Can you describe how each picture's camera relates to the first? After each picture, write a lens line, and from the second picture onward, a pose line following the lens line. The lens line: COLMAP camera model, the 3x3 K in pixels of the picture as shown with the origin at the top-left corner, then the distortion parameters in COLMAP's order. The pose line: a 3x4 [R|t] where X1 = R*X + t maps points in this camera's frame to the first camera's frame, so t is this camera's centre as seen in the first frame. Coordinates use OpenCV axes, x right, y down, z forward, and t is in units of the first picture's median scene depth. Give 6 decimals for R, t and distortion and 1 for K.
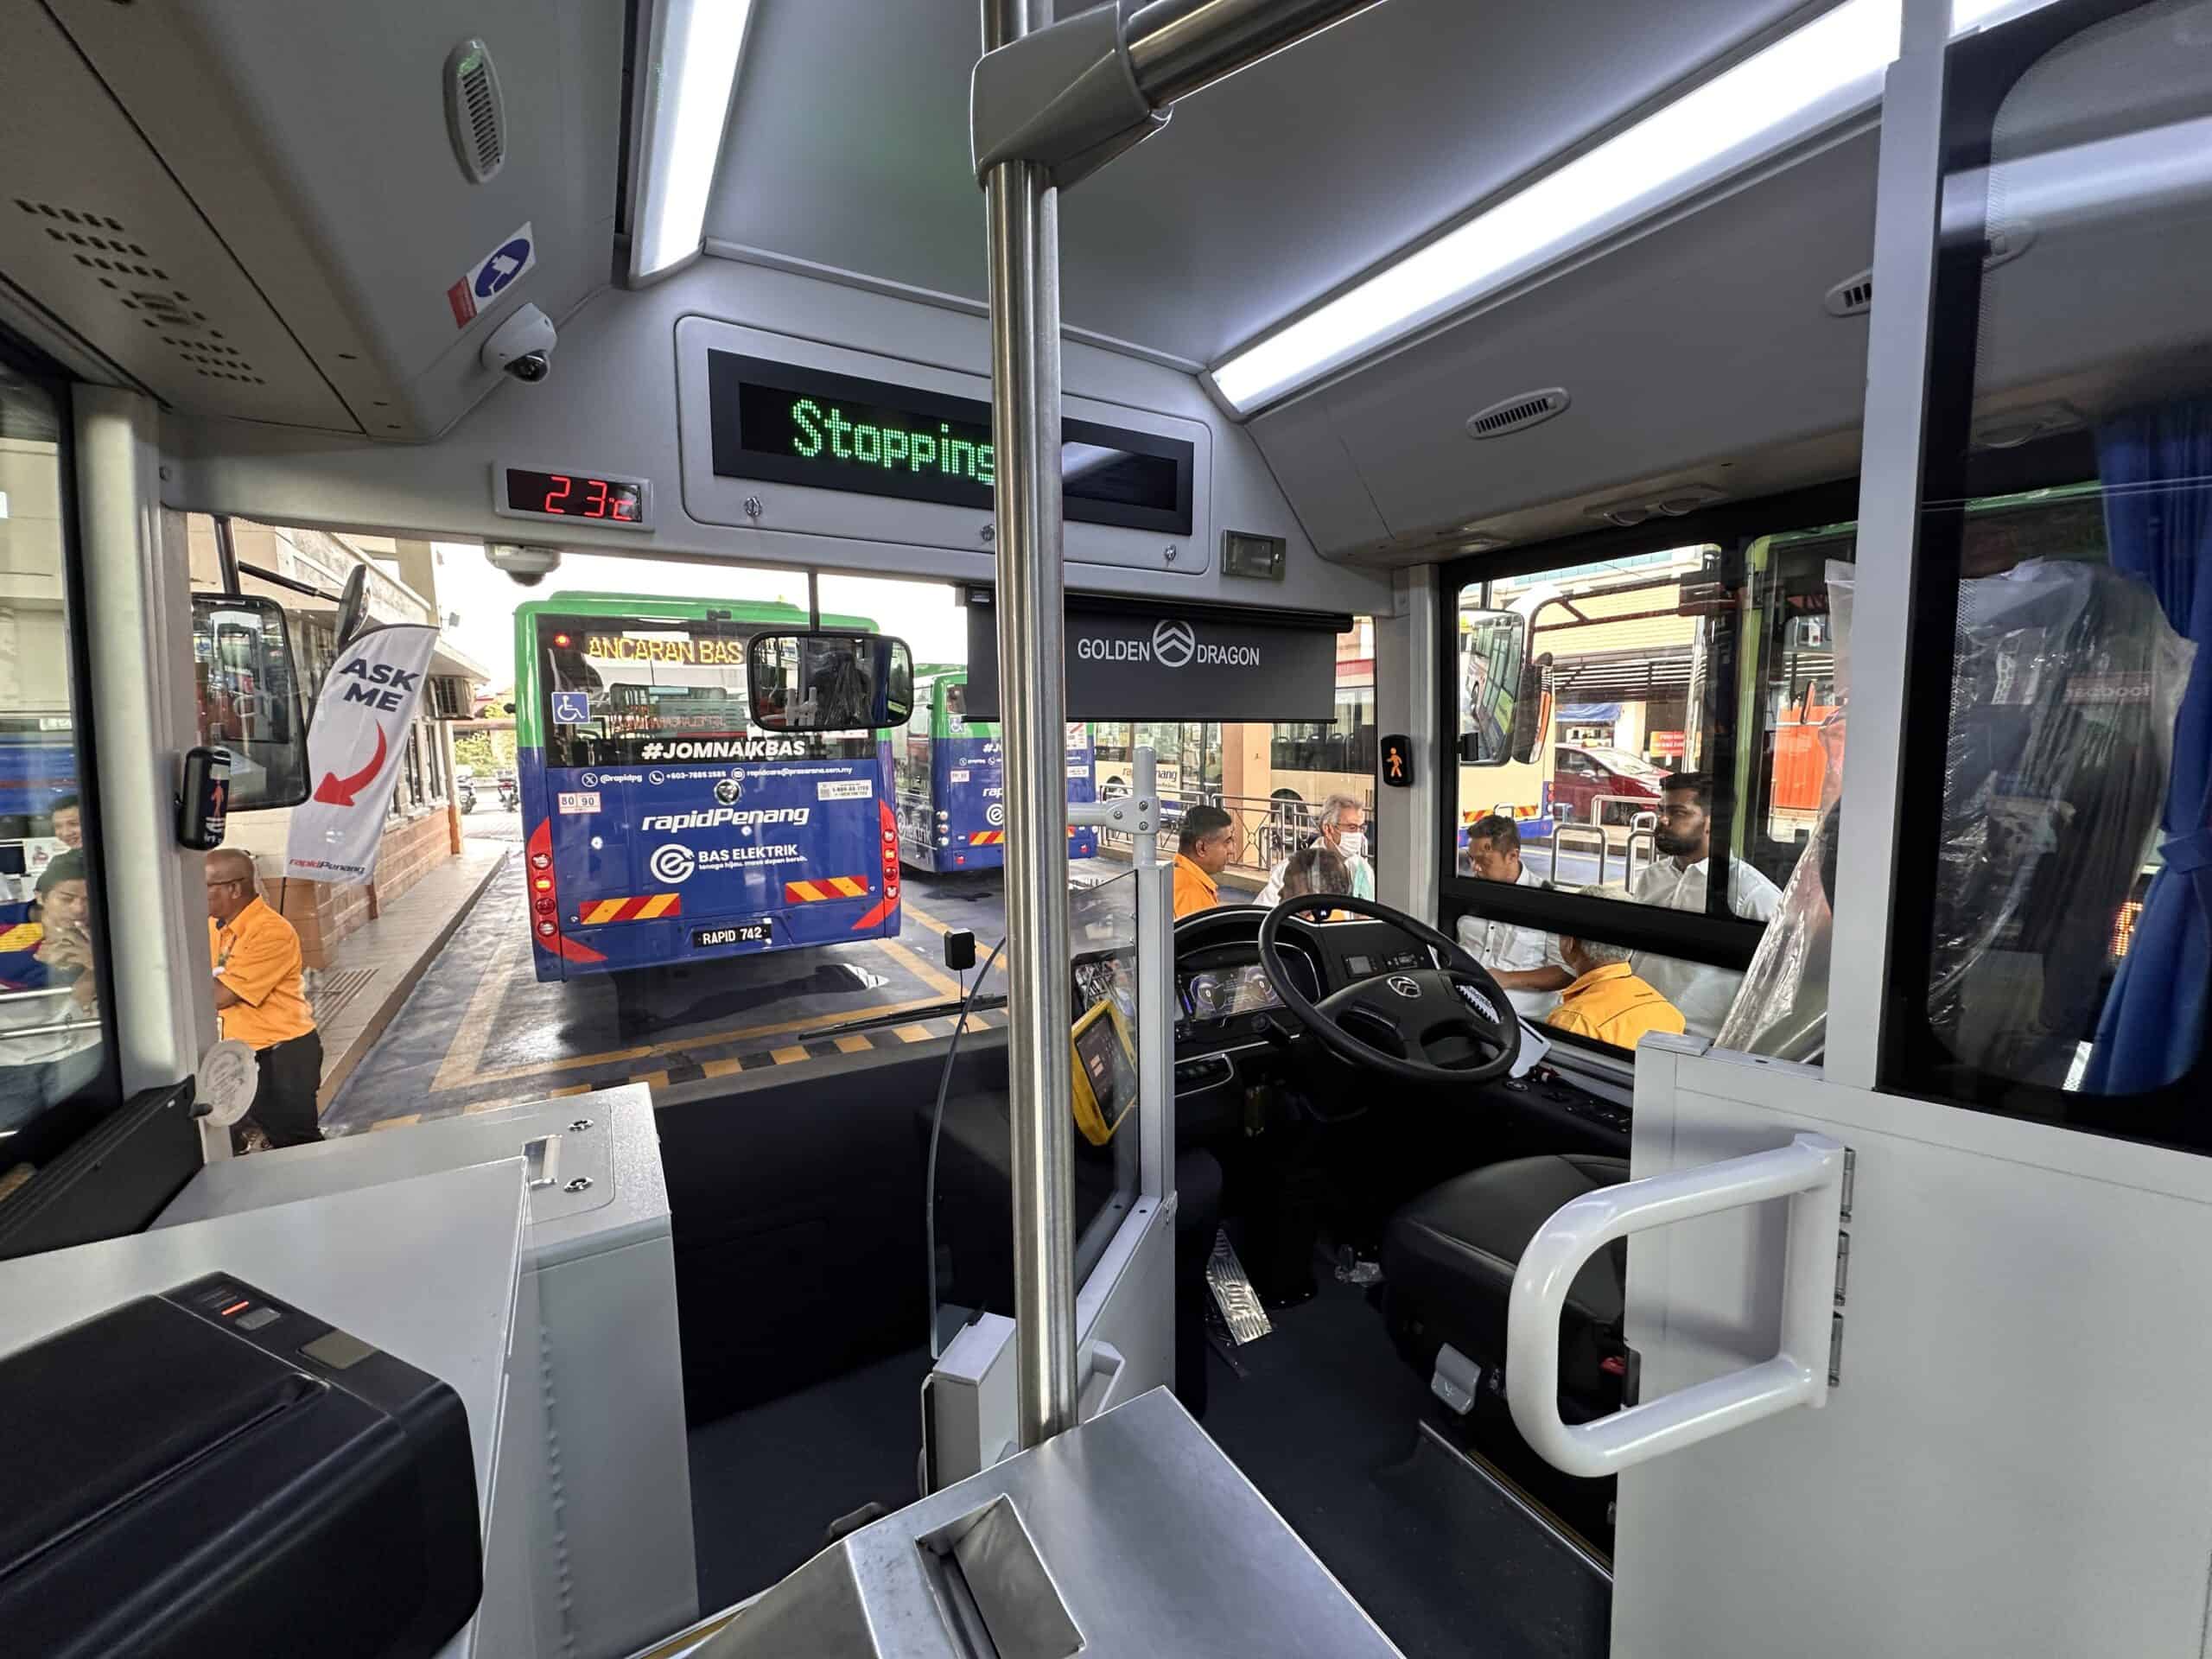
lens RADIAL K [[883.5, 0, 1105.9], [0, 883.5, 817.6], [0, 0, 1]] dist [0.000247, 0.000029]
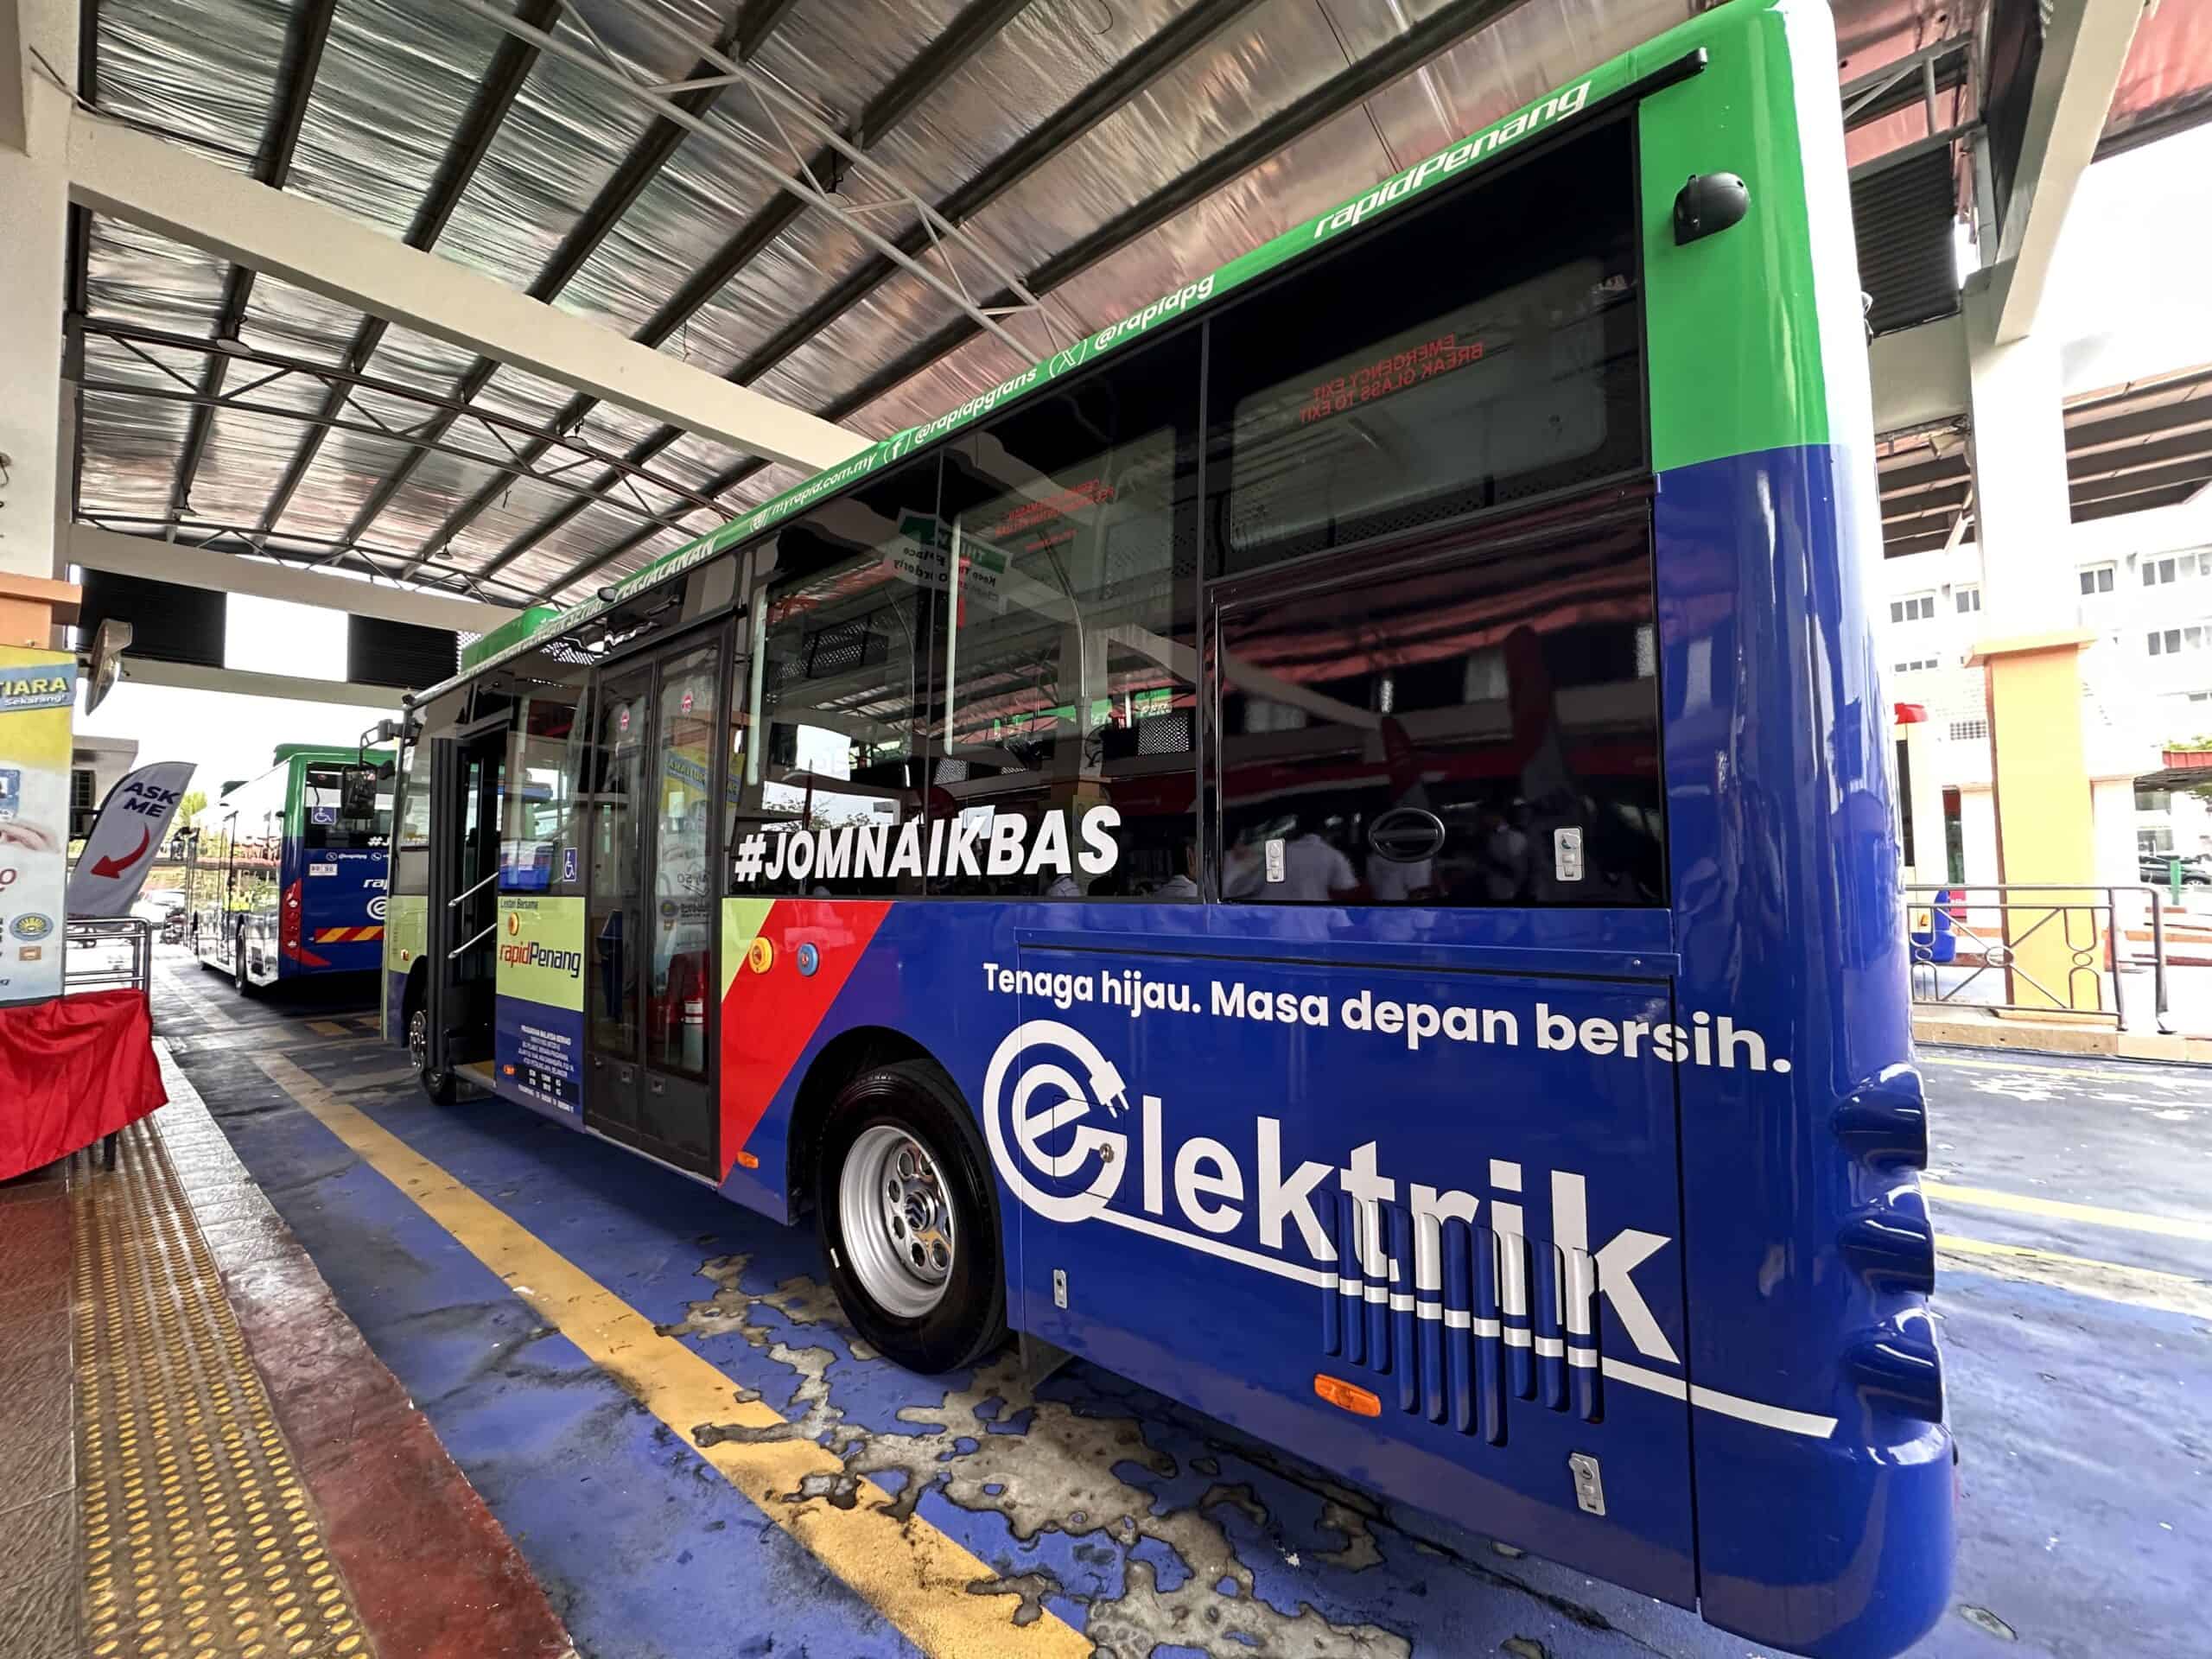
lens RADIAL K [[883.5, 0, 1108.7], [0, 883.5, 829.9], [0, 0, 1]] dist [0.000247, 0.000029]
pose [[0.942532, 0.016643, 0.333701, 0.240297], [0.033474, 0.989030, -0.143872, 0.181797], [-0.332435, 0.146774, 0.931635, -0.995106]]
